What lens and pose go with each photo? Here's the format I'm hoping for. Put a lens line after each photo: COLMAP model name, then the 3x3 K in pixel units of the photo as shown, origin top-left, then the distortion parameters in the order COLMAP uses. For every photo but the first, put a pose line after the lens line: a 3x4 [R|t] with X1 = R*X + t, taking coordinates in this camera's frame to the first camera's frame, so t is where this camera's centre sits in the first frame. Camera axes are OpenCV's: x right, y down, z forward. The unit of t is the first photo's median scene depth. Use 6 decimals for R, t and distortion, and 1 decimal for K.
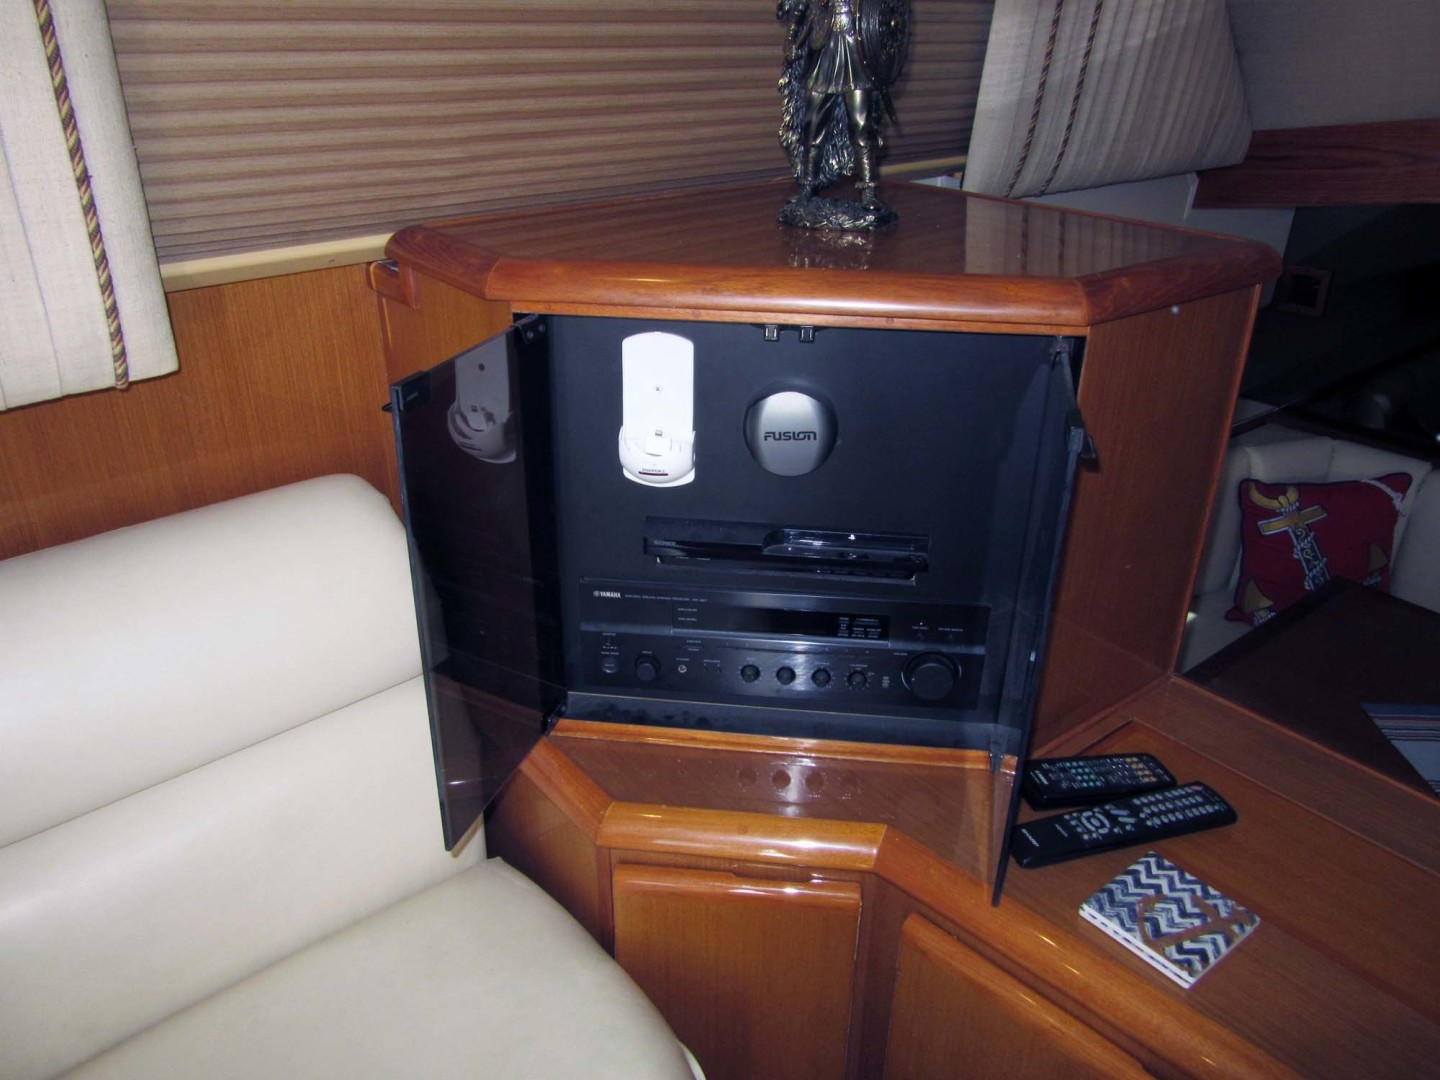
lens RADIAL K [[1085.4, 0, 720.0], [0, 1085.4, 540.0], [0, 0, 1]] dist [-0.032720, 0.001372]
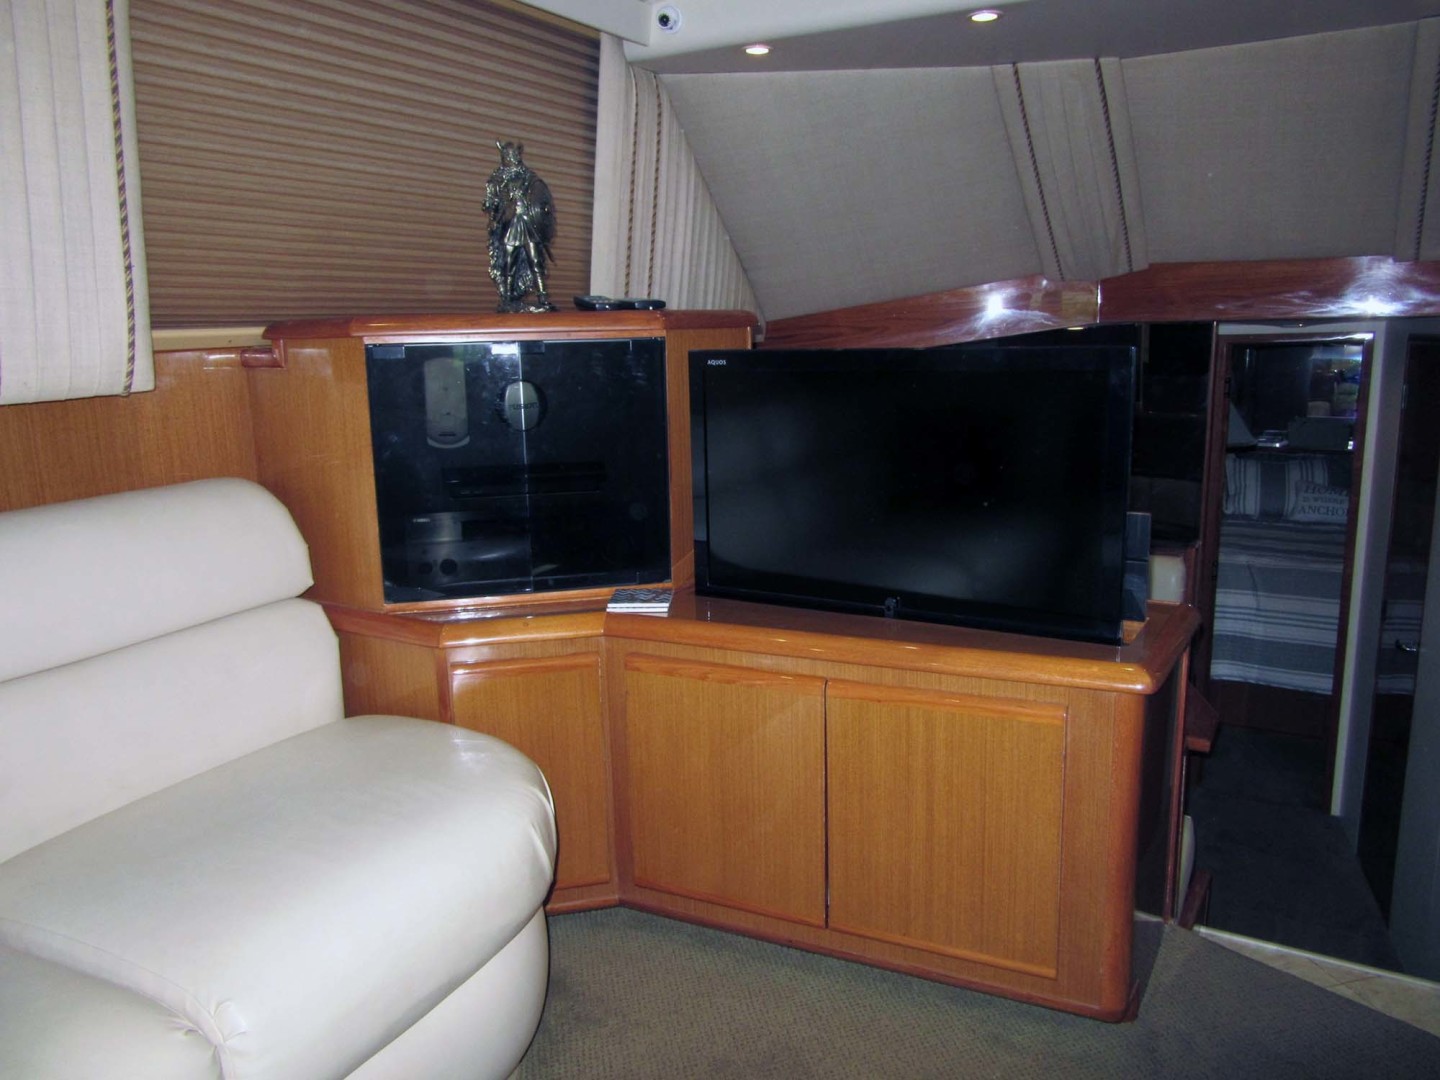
lens RADIAL K [[1085.4, 0, 720.0], [0, 1085.4, 540.0], [0, 0, 1]] dist [-0.032720, 0.001372]
pose [[0.938613, -0.094568, 0.331757, -0.237341], [0.178027, 0.956523, -0.231019, 0.570276], [-0.295486, 0.275899, 0.914641, -0.681626]]
